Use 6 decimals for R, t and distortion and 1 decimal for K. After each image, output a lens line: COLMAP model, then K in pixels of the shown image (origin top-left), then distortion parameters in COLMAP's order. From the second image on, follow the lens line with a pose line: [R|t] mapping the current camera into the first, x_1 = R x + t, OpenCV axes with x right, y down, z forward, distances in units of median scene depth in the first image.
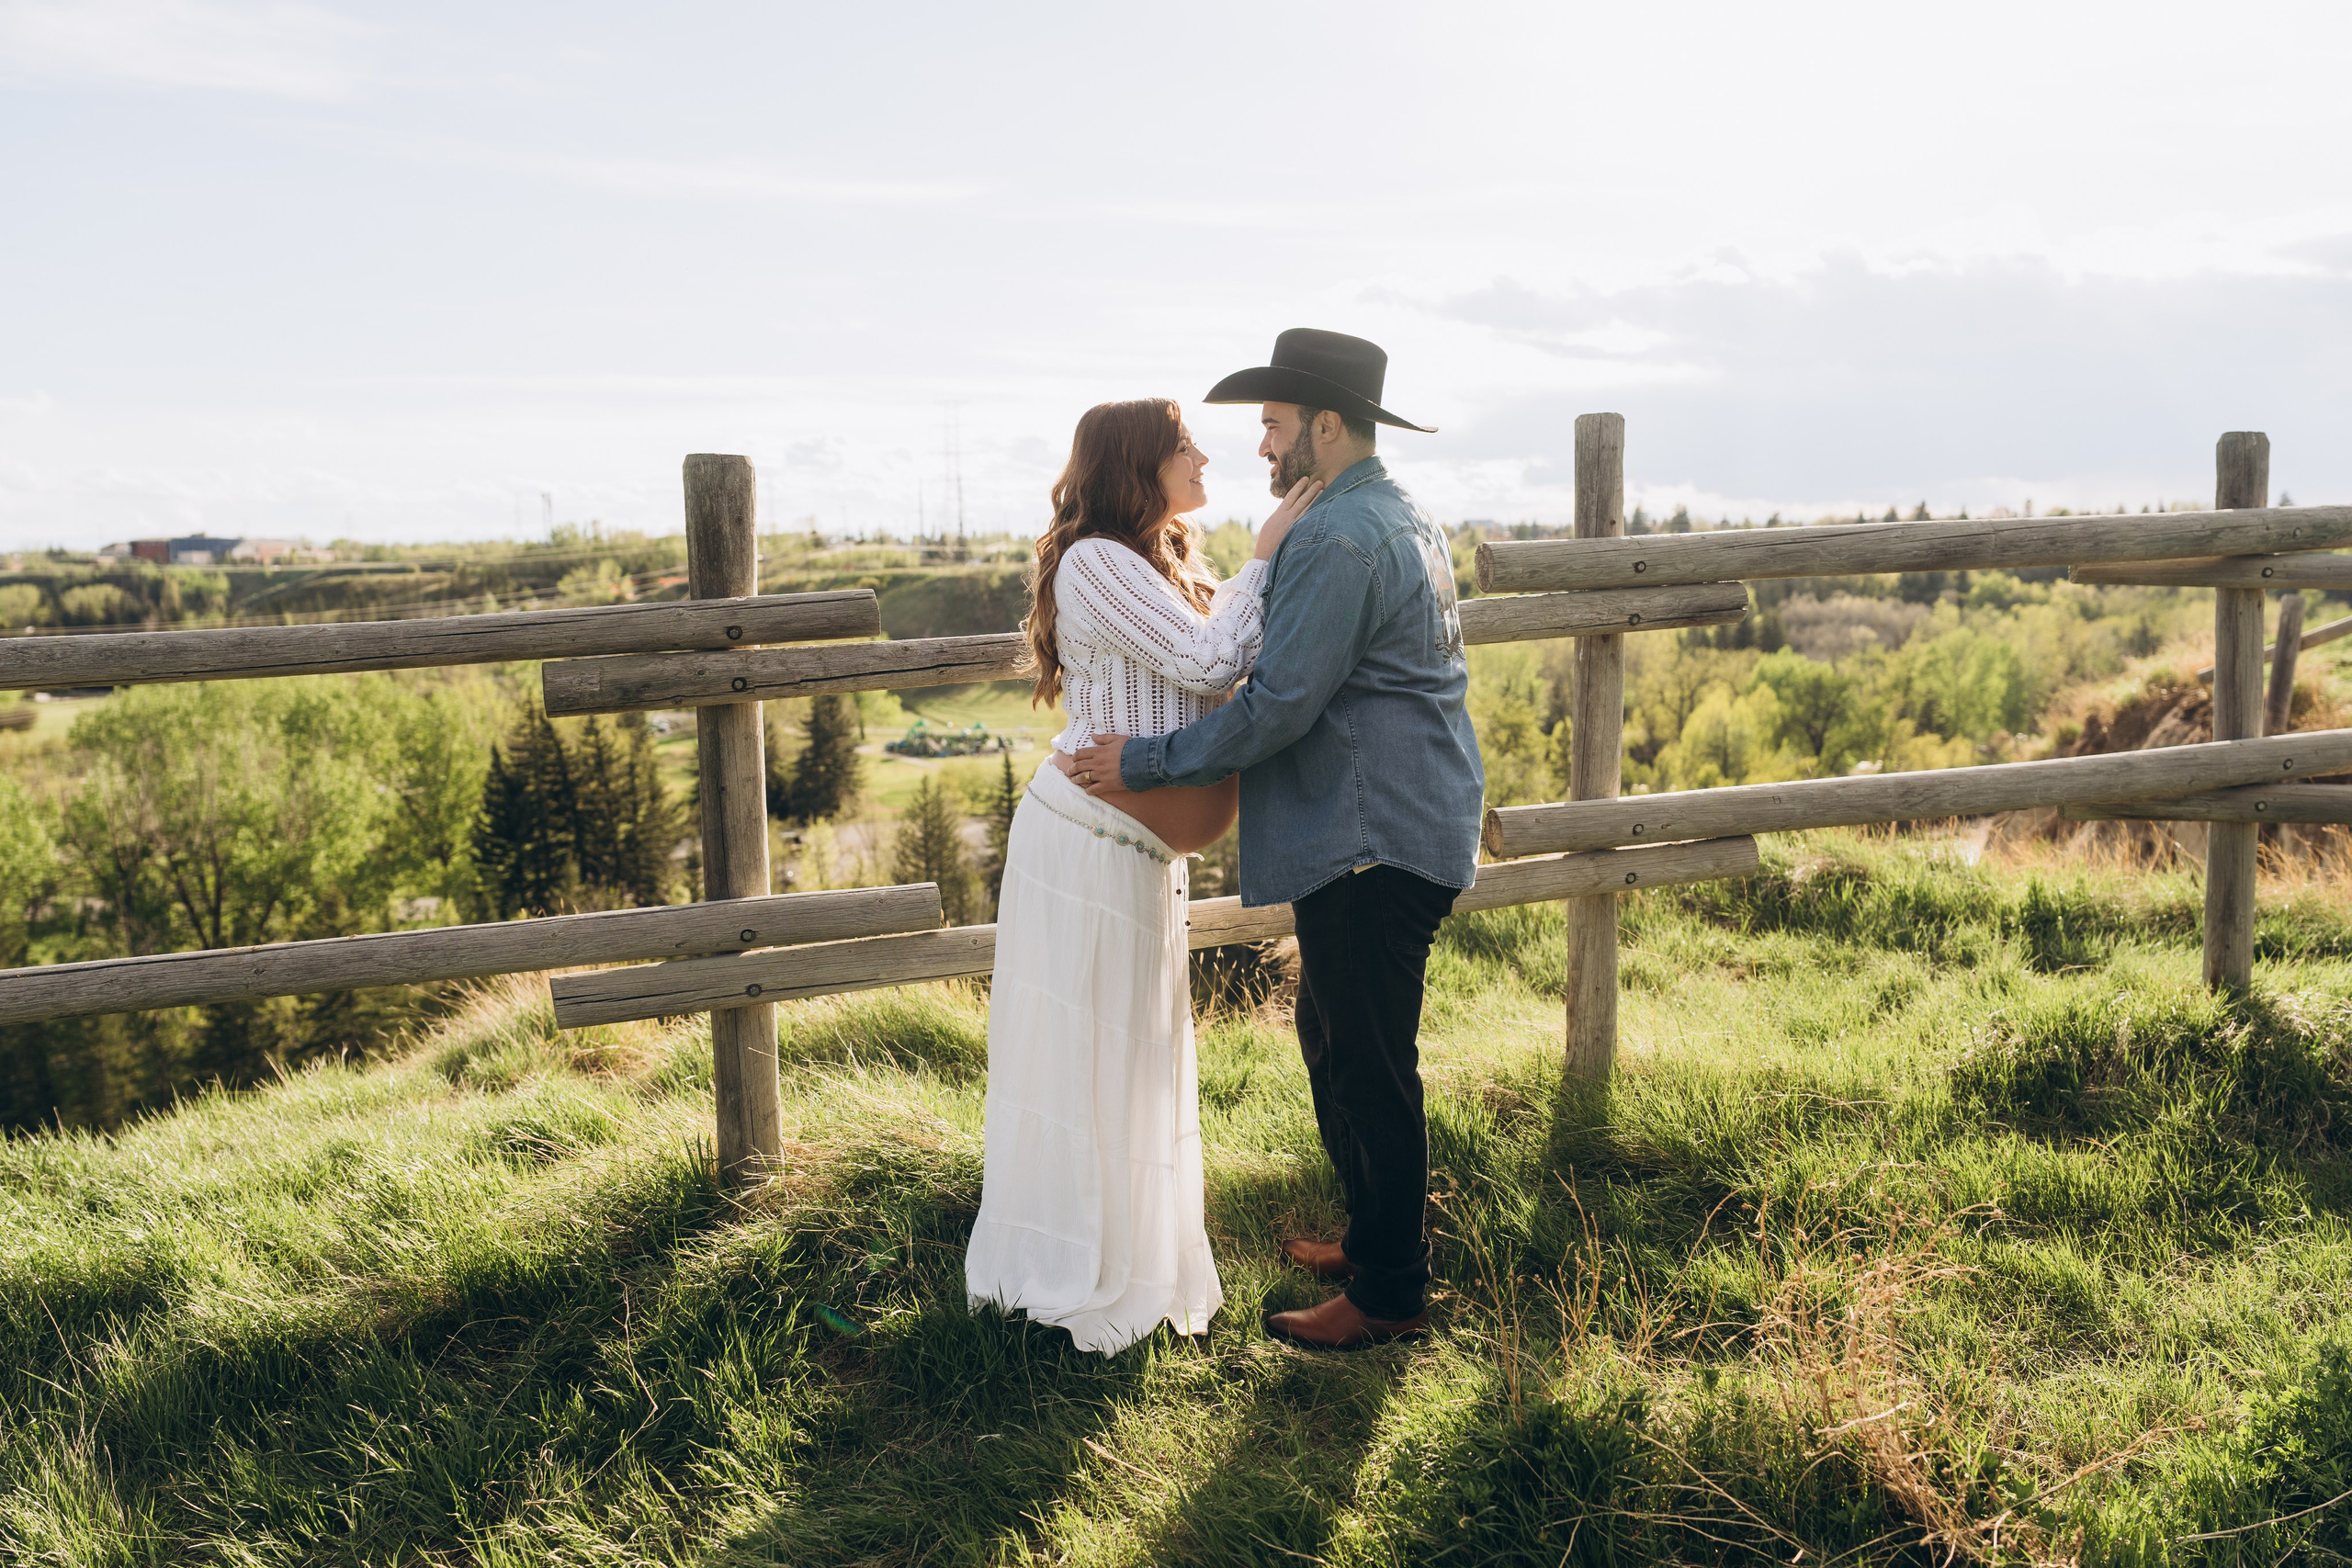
lens RADIAL K [[1923.7, 0, 1176.0], [0, 1923.7, 784.0], [0, 0, 1]] dist [0.005898, 0.017199]
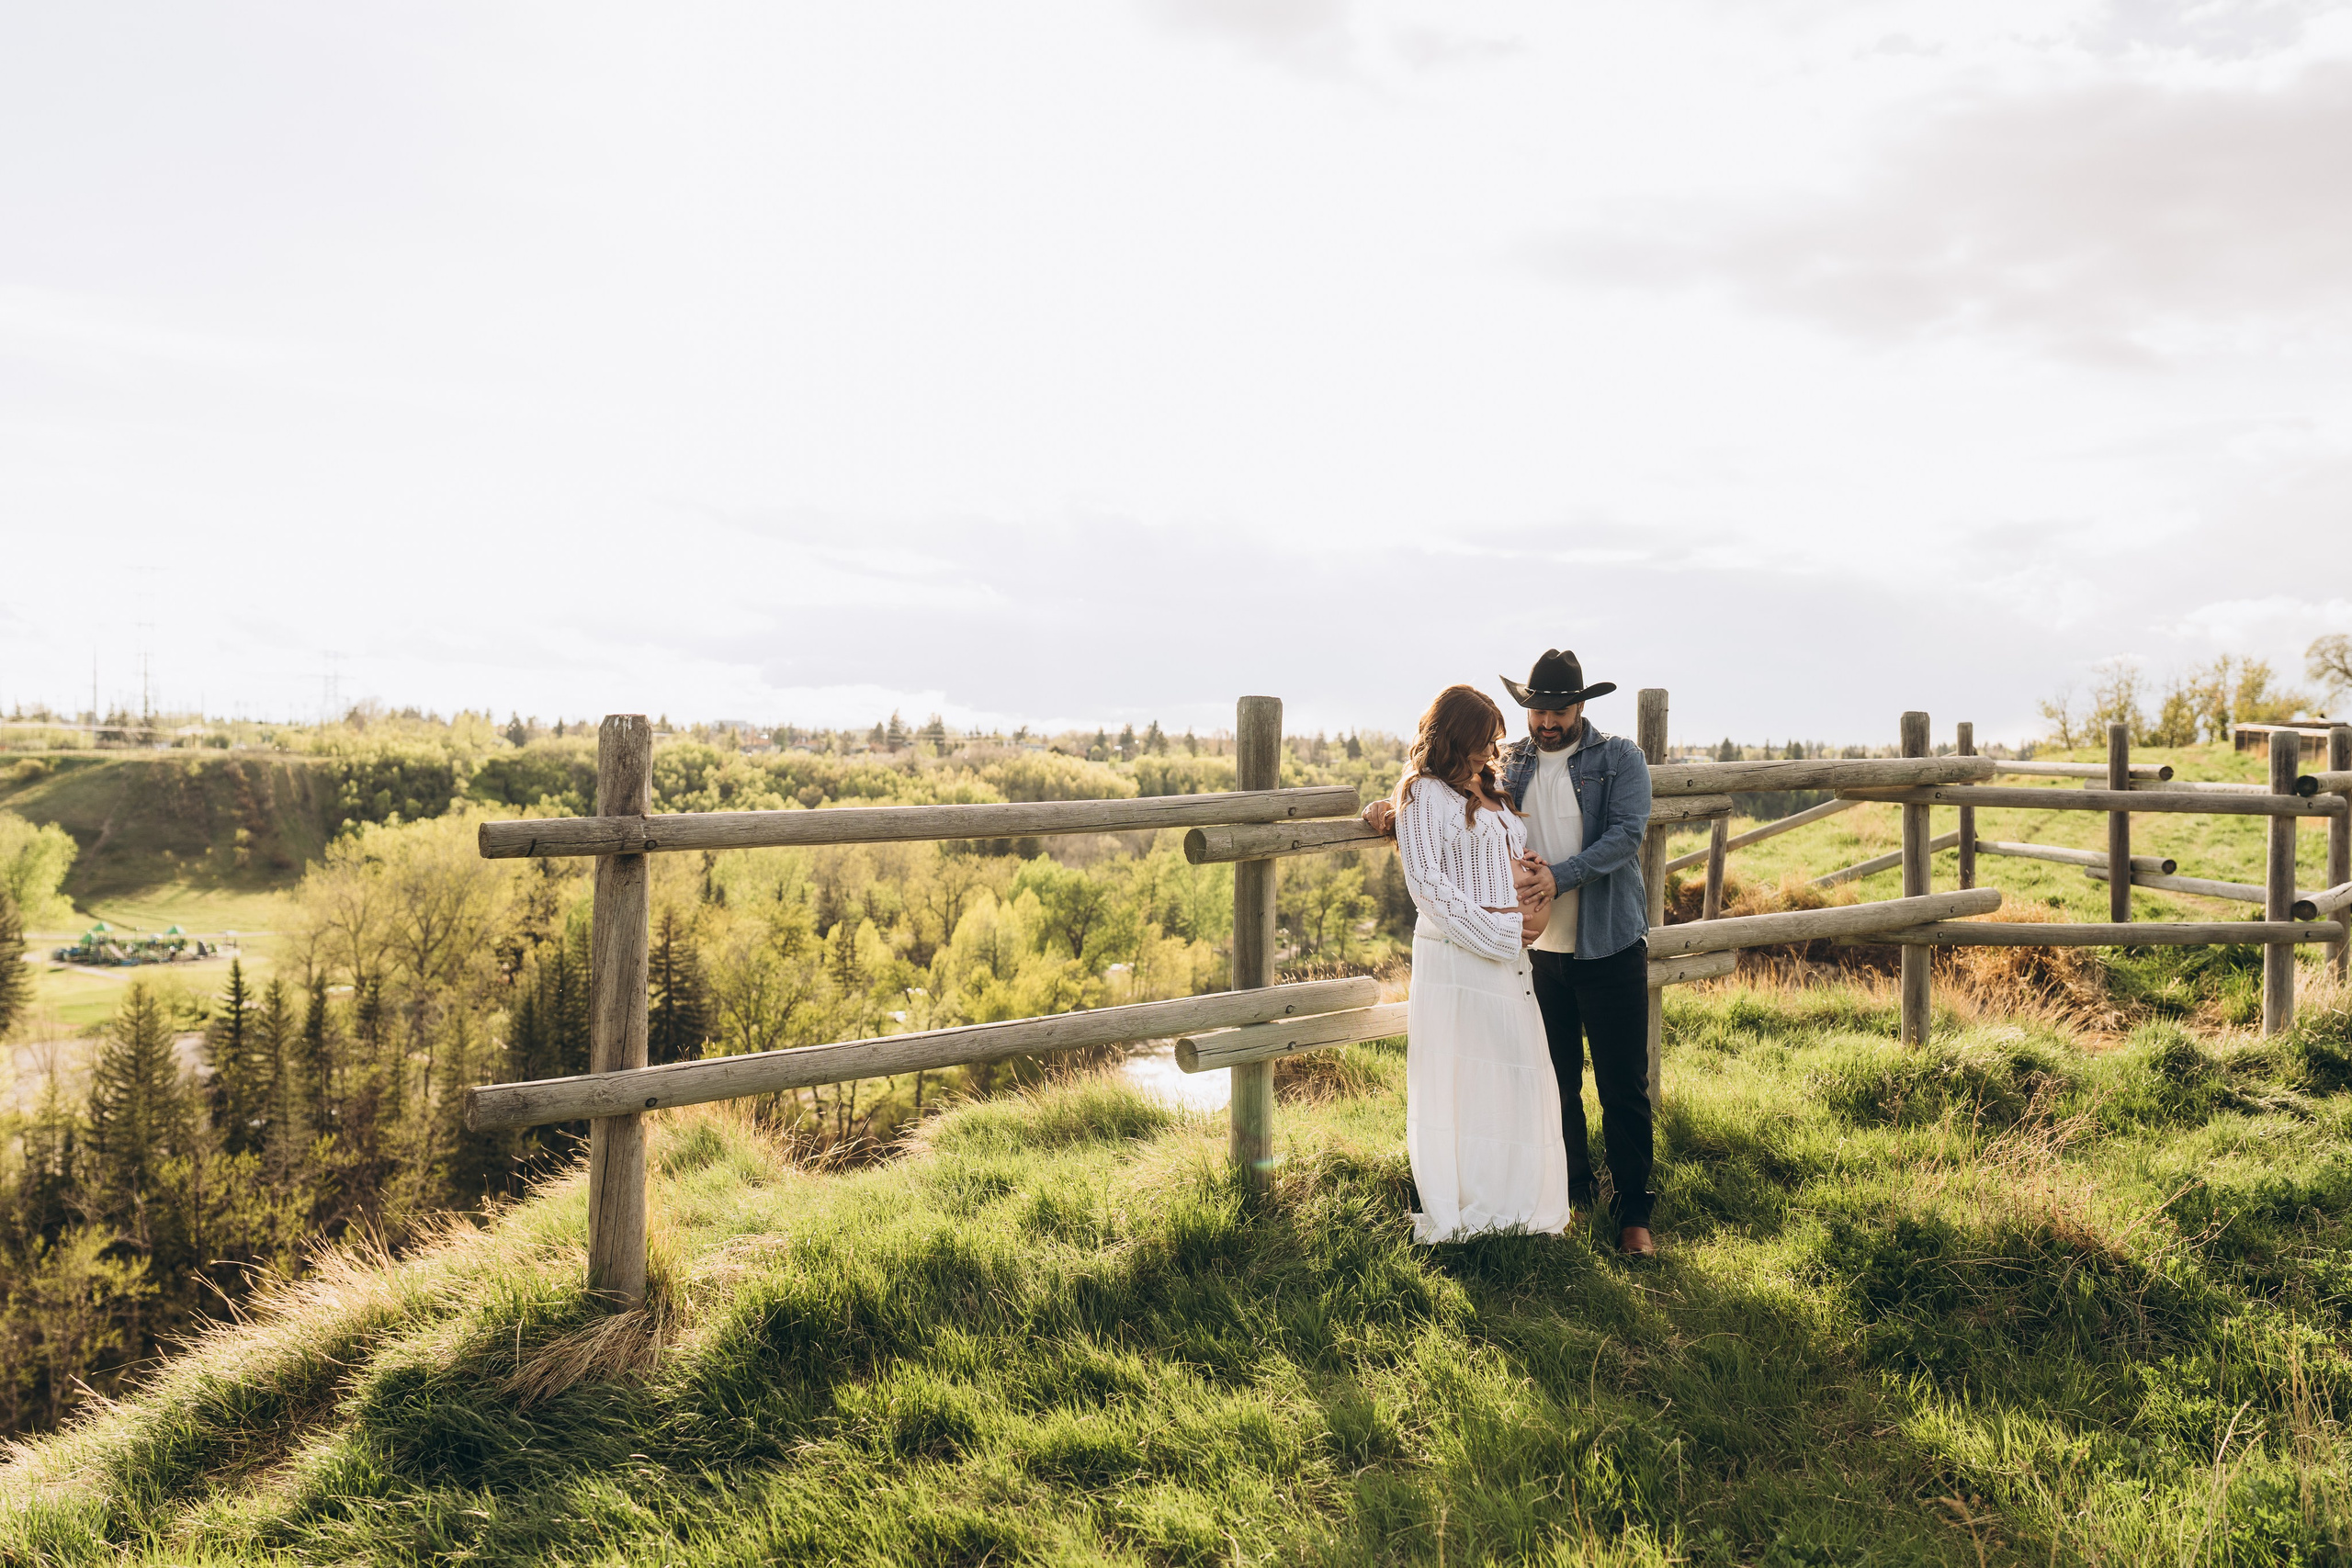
lens RADIAL K [[1943.5, 0, 1176.0], [0, 1943.5, 784.0], [0, 0, 1]] dist [0.009620, 0.004910]
pose [[0.927664, 0.027780, 0.372382, -0.078171], [0.011608, 0.994602, -0.103116, 0.005168], [-0.373236, 0.099979, 0.922333, -0.034701]]
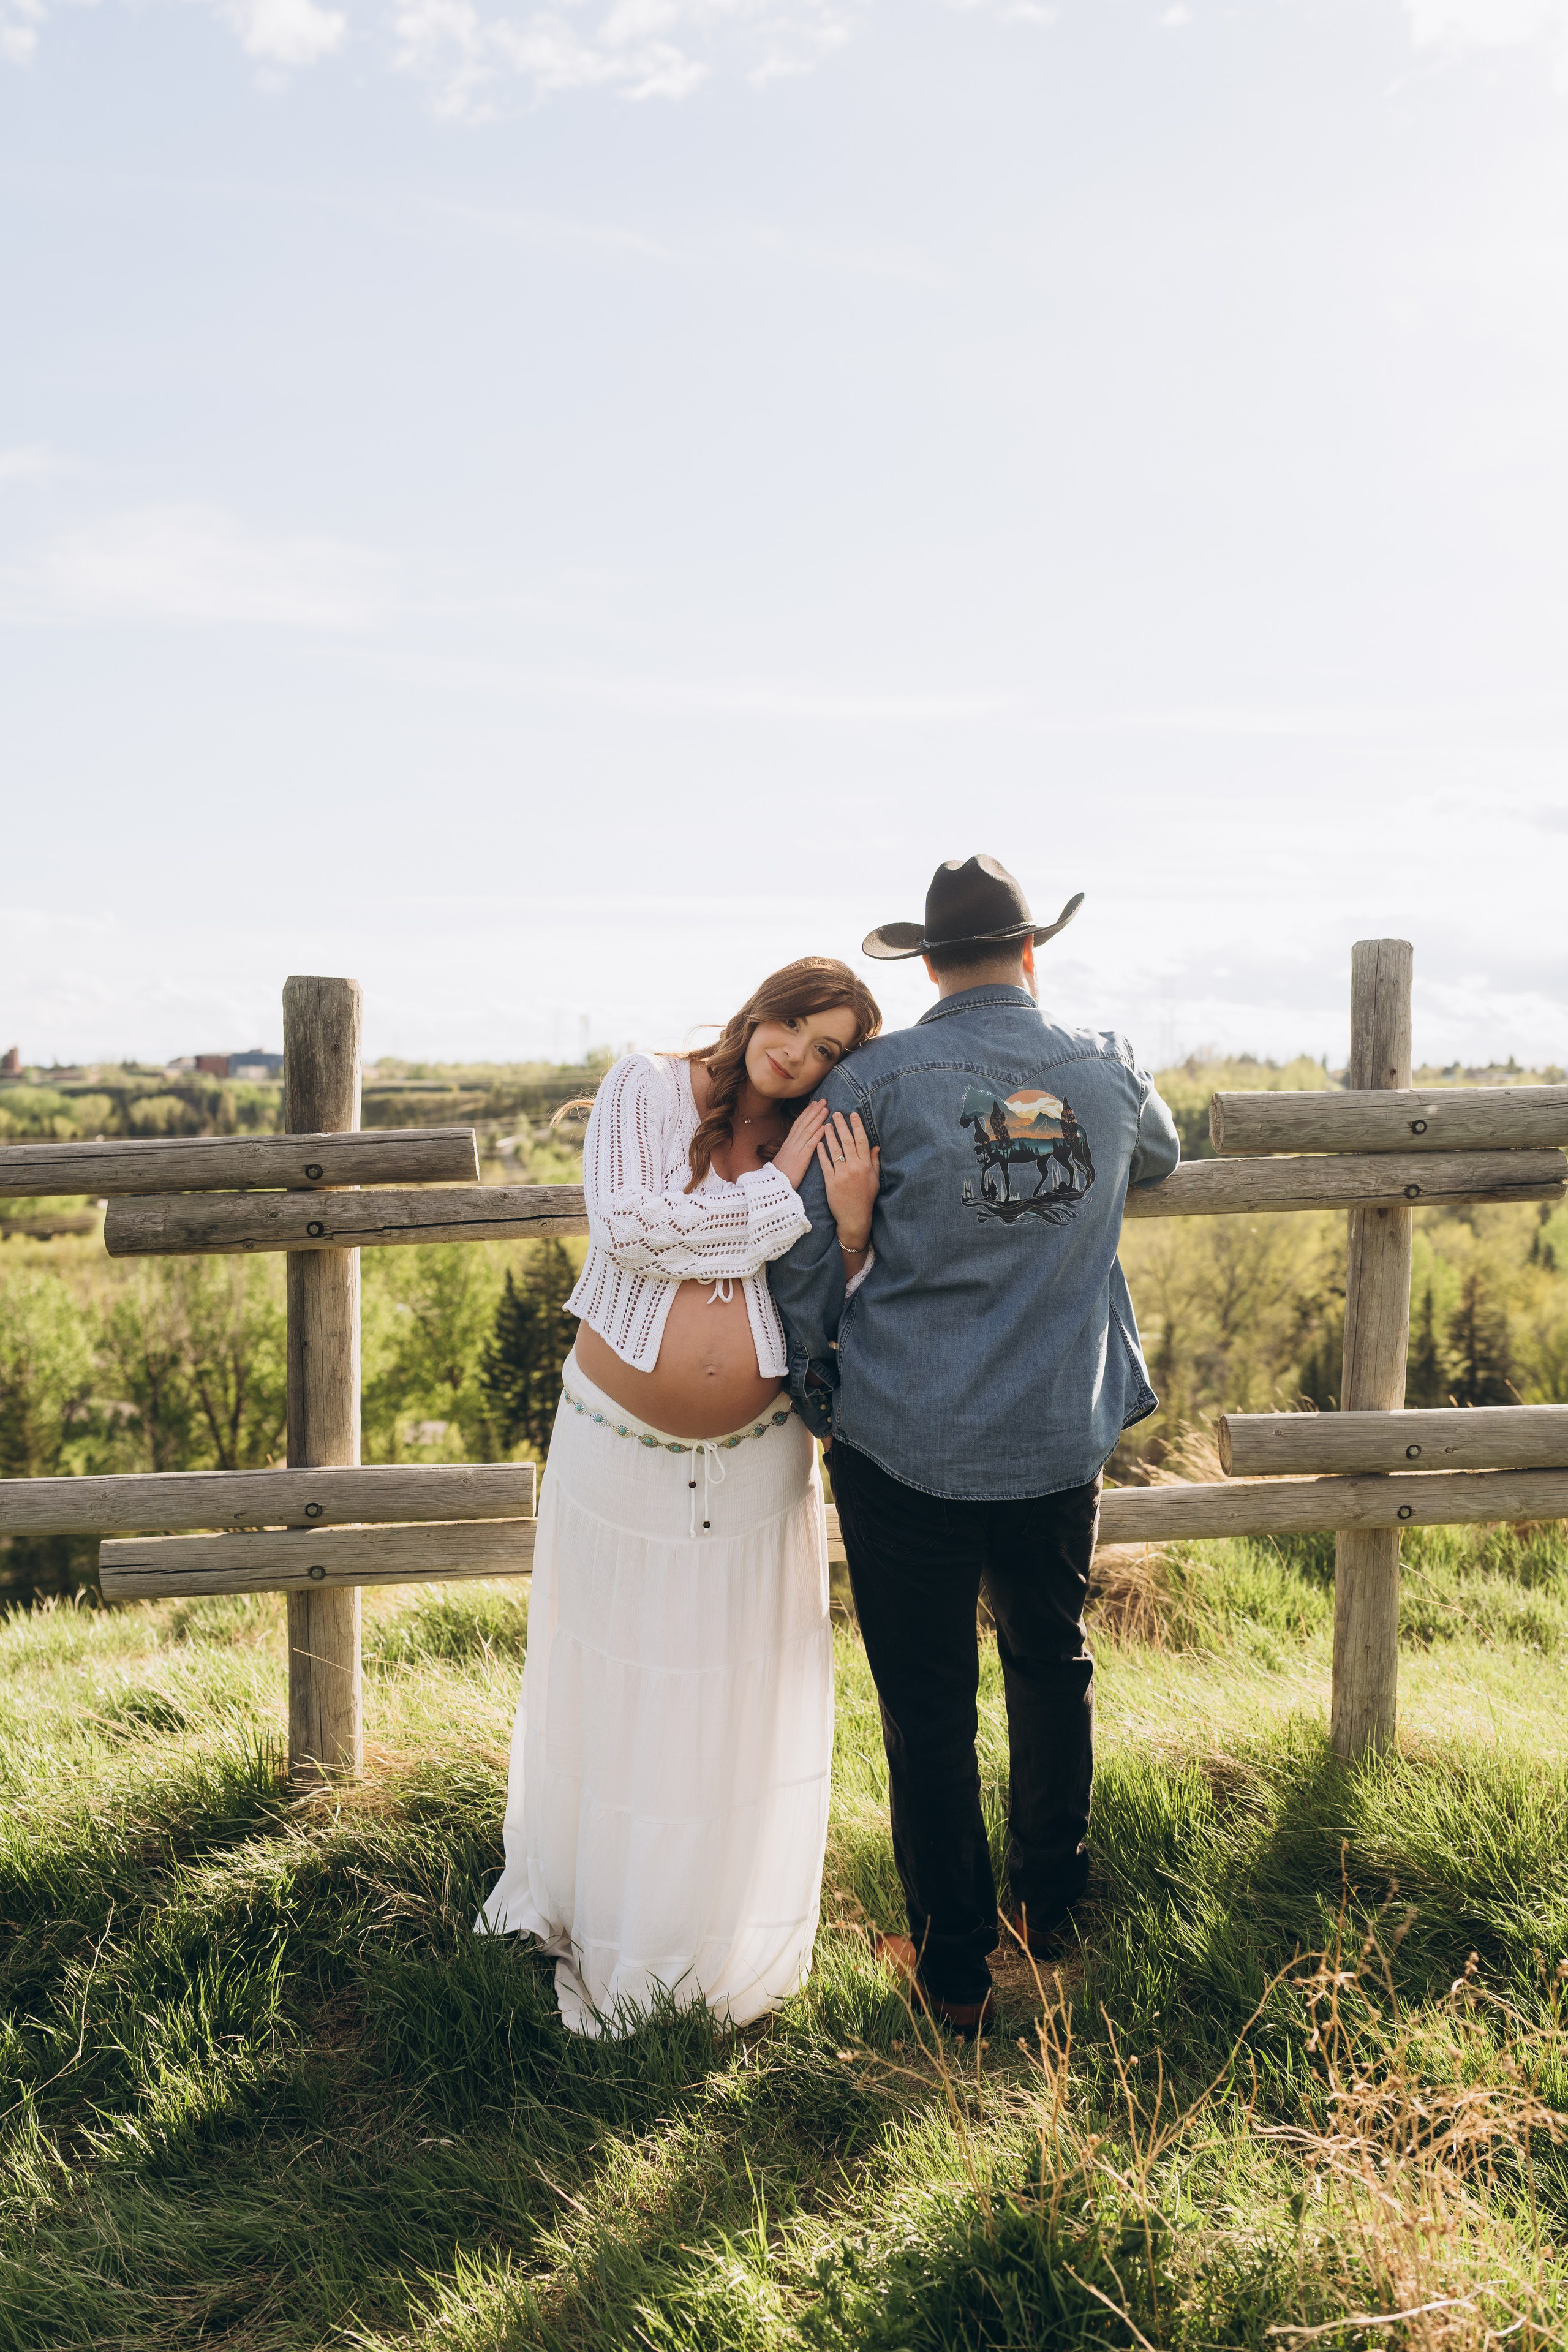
lens RADIAL K [[2056.5, 0, 781.0], [0, 2056.5, 1145.5], [0, 0, 1]] dist [0.068597, -0.151337]
pose [[0.972857, 0.029947, -0.229461, 0.018419], [-0.050372, 0.995219, -0.083676, -0.001868], [0.225859, 0.092963, 0.969714, 0.009339]]
